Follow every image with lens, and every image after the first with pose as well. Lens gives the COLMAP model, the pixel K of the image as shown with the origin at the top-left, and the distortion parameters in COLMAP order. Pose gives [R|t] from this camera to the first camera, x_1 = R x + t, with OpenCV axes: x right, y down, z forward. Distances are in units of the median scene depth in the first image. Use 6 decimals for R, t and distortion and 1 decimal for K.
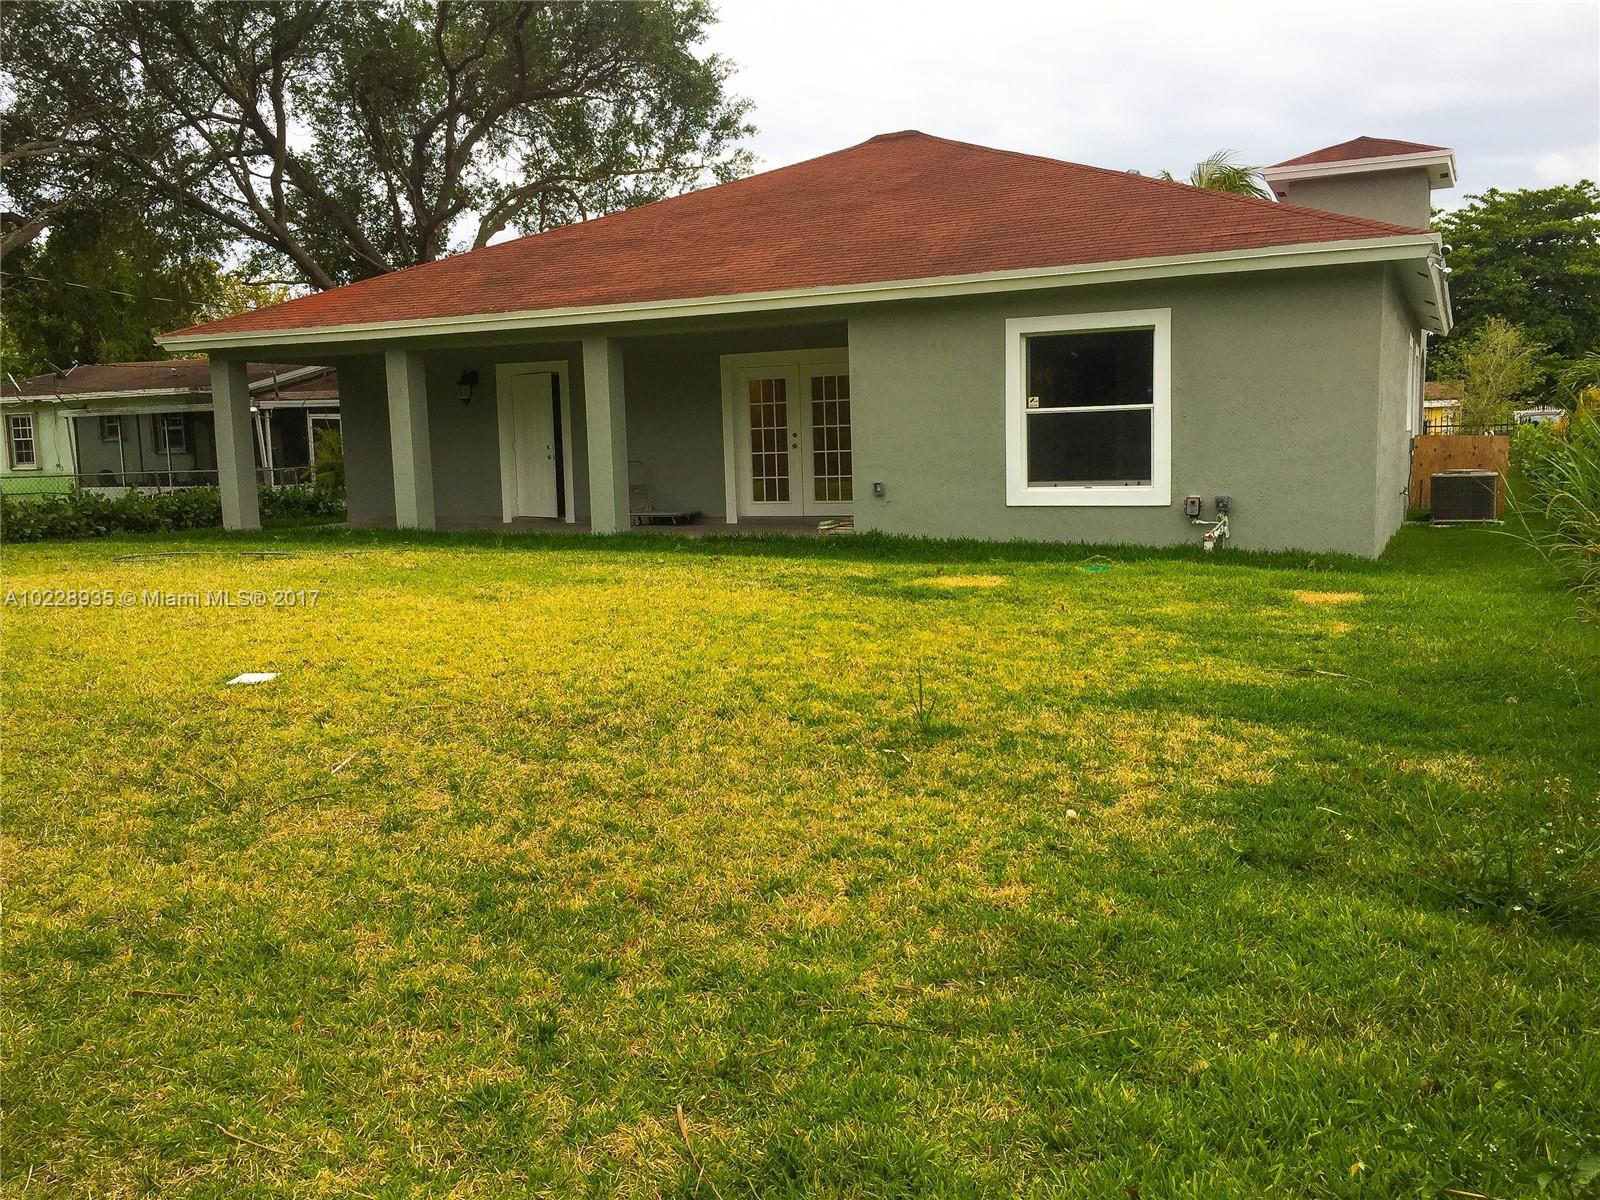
lens RADIAL K [[1349.7, 0, 802.4], [0, 1349.7, 593.0], [0, 0, 1]] dist [0.038082, -0.001416]
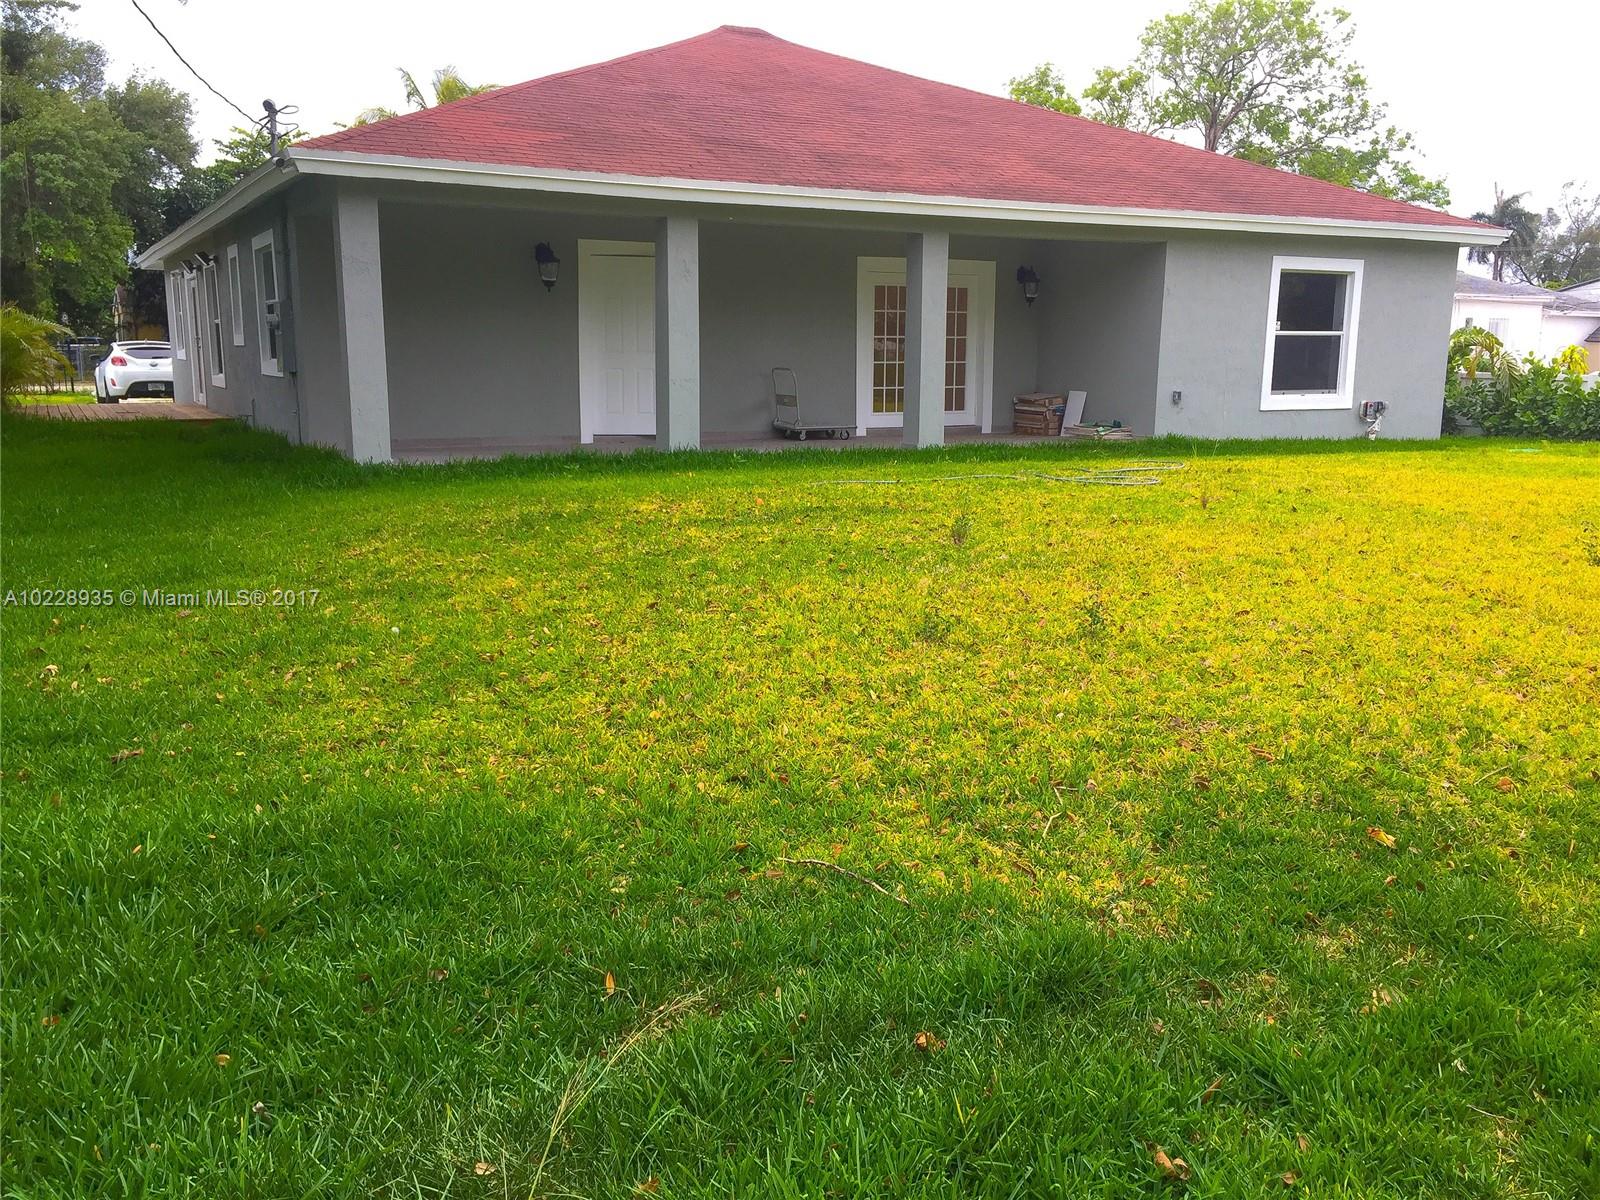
lens RADIAL K [[1349.7, 0, 802.0], [0, 1349.7, 609.1], [0, 0, 1]] dist [0.038082, -0.001416]
pose [[0.598389, -0.121776, 0.791897, -1.014657], [0.067141, 0.992527, 0.101894, -0.035838], [-0.798387, -0.007804, 0.602093, 0.543491]]
